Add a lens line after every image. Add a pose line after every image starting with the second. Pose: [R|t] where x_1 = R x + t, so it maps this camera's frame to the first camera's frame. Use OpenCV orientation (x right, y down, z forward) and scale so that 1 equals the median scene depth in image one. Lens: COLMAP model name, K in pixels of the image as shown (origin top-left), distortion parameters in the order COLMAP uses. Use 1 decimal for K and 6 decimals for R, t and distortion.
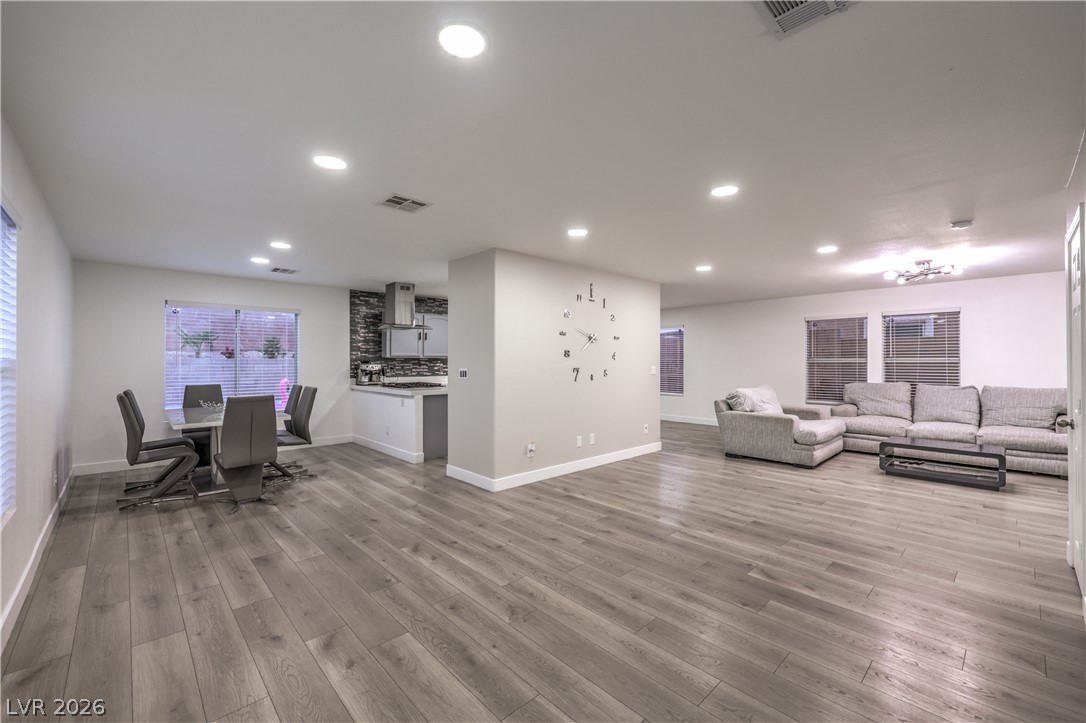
lens RADIAL K [[448.8, 0, 558.2], [0, 448.8, 361.1], [0, 0, 1]] dist [0.000084, -0.000690]
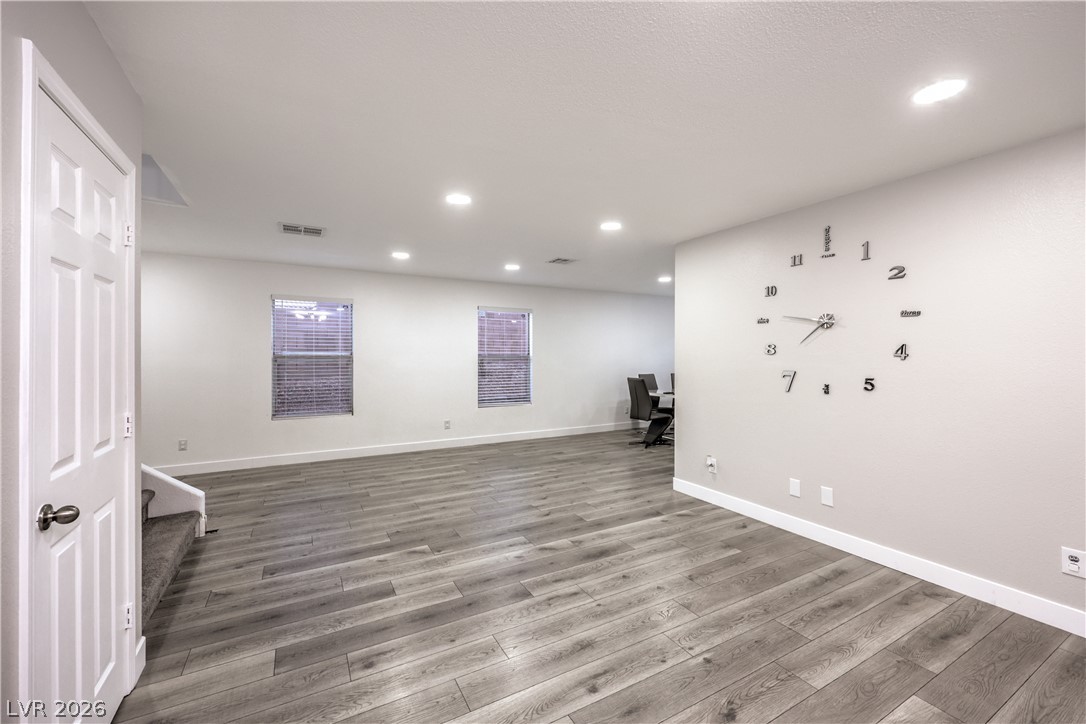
lens RADIAL K [[448.8, 0, 546.5], [0, 448.8, 356.7], [0, 0, 1]] dist [0.000084, -0.000690]
pose [[-0.265918, 0.007409, -0.963967, 0.972929], [0.001104, 0.999972, 0.007382, -0.014022], [0.963995, 0.000899, -0.265919, 1.073564]]
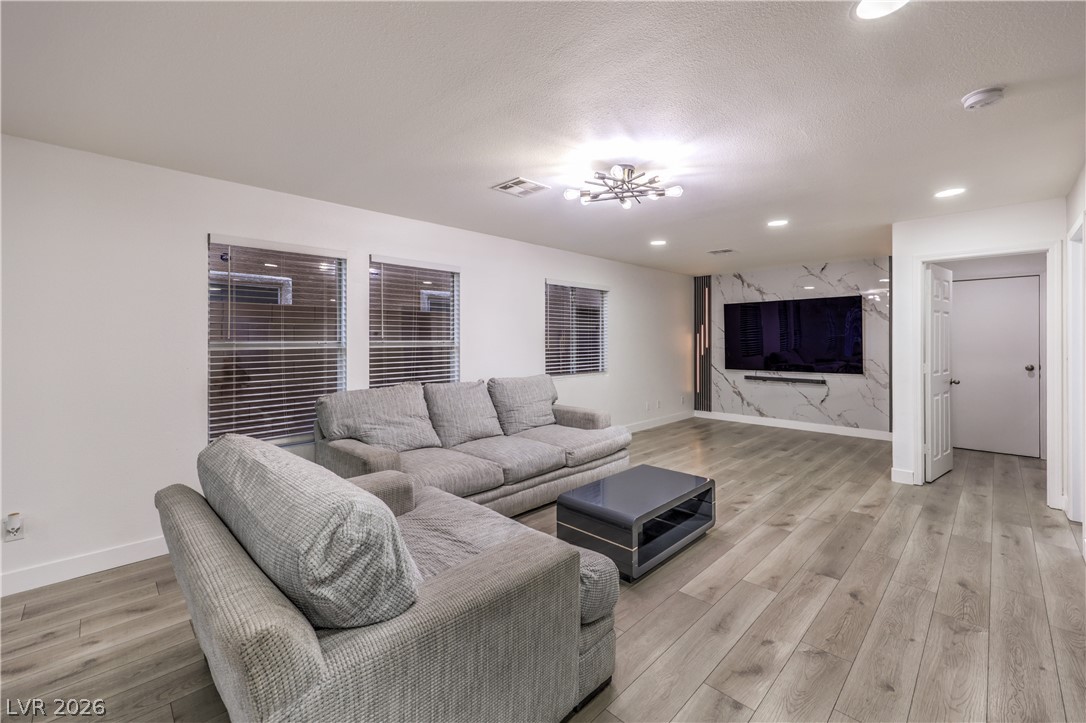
lens RADIAL K [[448.8, 0, 550.8], [0, 448.8, 344.7], [0, 0, 1]] dist [0.000084, -0.000690]
pose [[-0.015411, -0.008765, 0.999843, 0.318612], [0.002023, 0.999959, 0.008797, -0.009593], [-0.999879, 0.002158, -0.015393, 1.372716]]
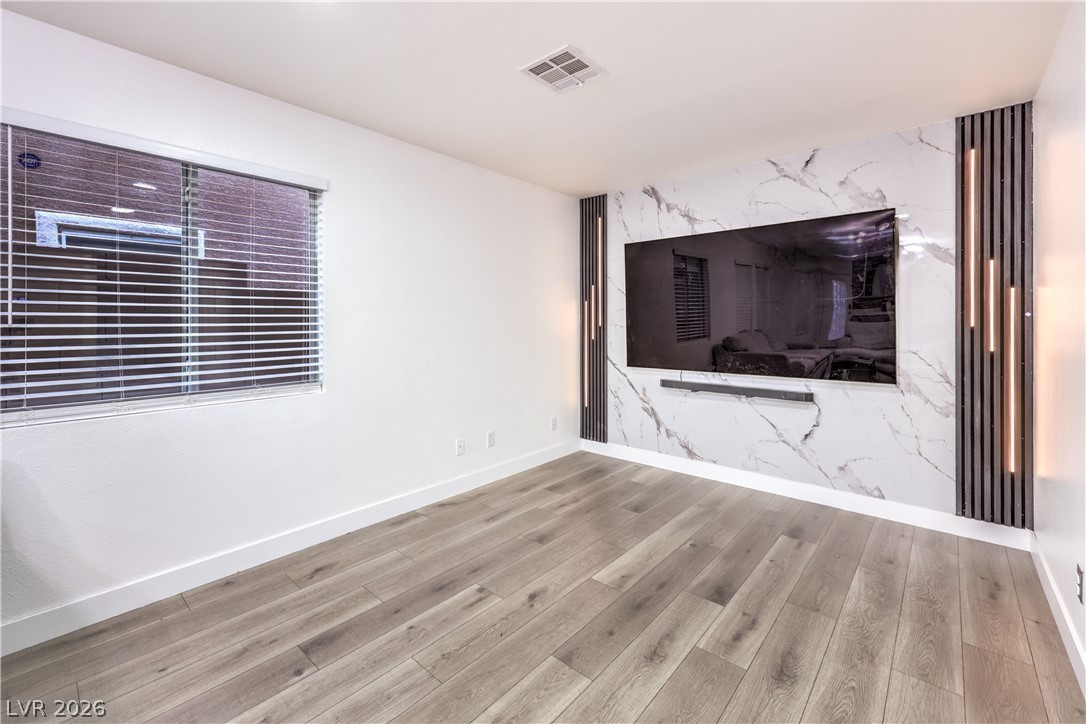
lens RADIAL K [[448.8, 0, 559.1], [0, 448.8, 324.5], [0, 0, 1]] dist [0.000084, -0.000690]
pose [[-0.085931, -0.004030, 0.996293, 1.152615], [-0.001125, 0.999992, 0.003948, 0.012432], [-0.996300, -0.000782, -0.085935, 0.881433]]
